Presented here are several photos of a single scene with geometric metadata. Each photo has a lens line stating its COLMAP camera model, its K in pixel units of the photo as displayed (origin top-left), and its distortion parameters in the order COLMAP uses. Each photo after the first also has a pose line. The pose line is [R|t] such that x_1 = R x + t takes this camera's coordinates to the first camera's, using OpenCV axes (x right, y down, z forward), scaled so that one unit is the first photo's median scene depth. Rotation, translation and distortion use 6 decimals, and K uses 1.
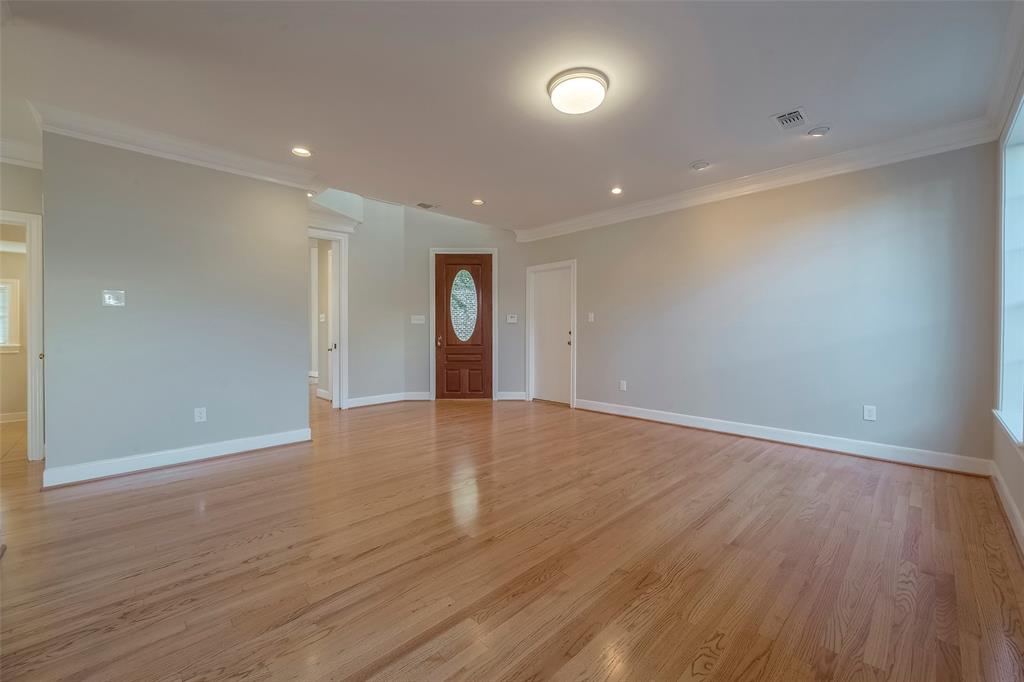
lens RADIAL K [[404.8, 0, 514.9], [0, 404.8, 335.8], [0, 0, 1]] dist [-0.000179, -0.000074]
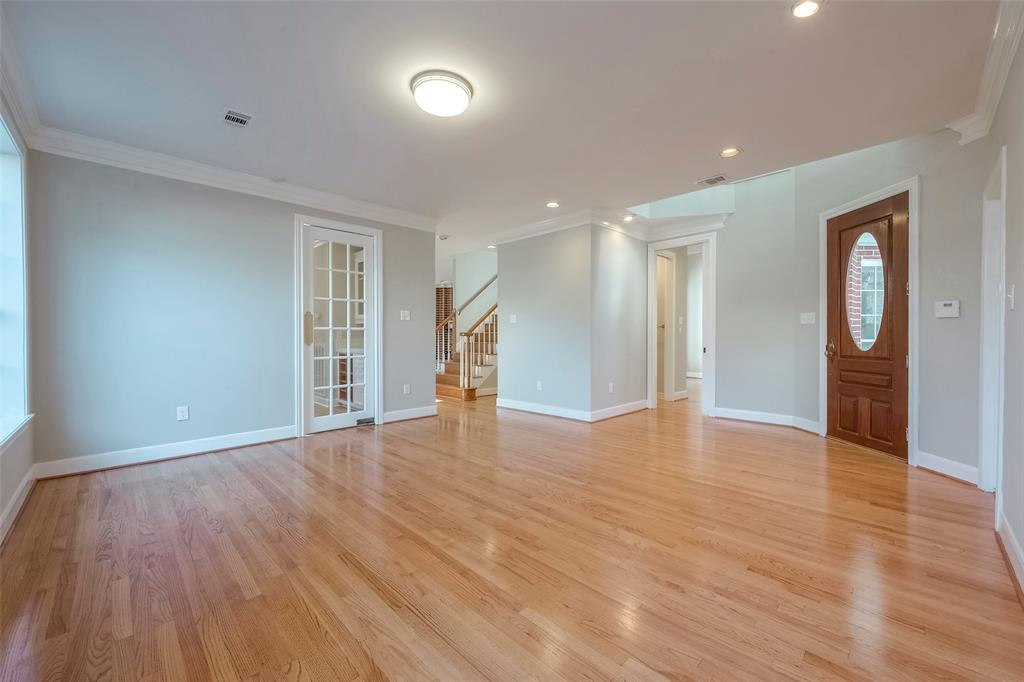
lens RADIAL K [[404.8, 0, 519.4], [0, 404.8, 339.7], [0, 0, 1]] dist [-0.000179, -0.000074]
pose [[0.021009, 0.009879, -0.999730, 0.467968], [-0.008272, 0.999919, 0.009707, -0.005246], [0.999745, 0.008066, 0.021089, 0.475666]]
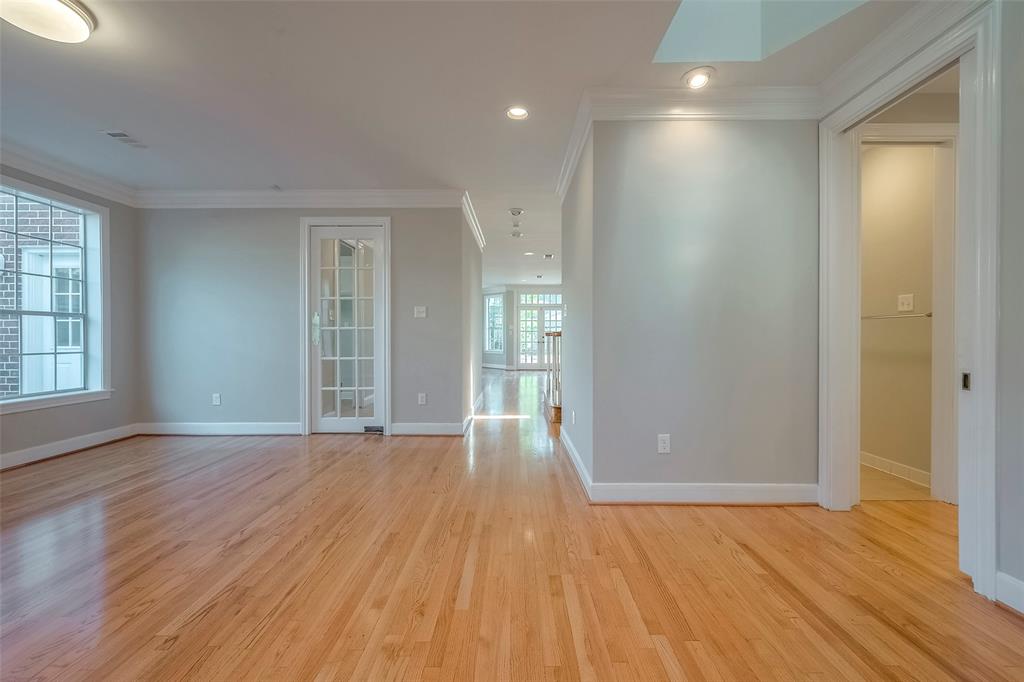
lens RADIAL K [[404.8, 0, 509.2], [0, 404.8, 336.9], [0, 0, 1]] dist [-0.000179, -0.000074]
pose [[-0.696419, -0.000762, -0.717635, 0.035273], [-0.007738, 0.999949, 0.006447, -0.007167], [0.717593, 0.010042, -0.696390, 0.857091]]
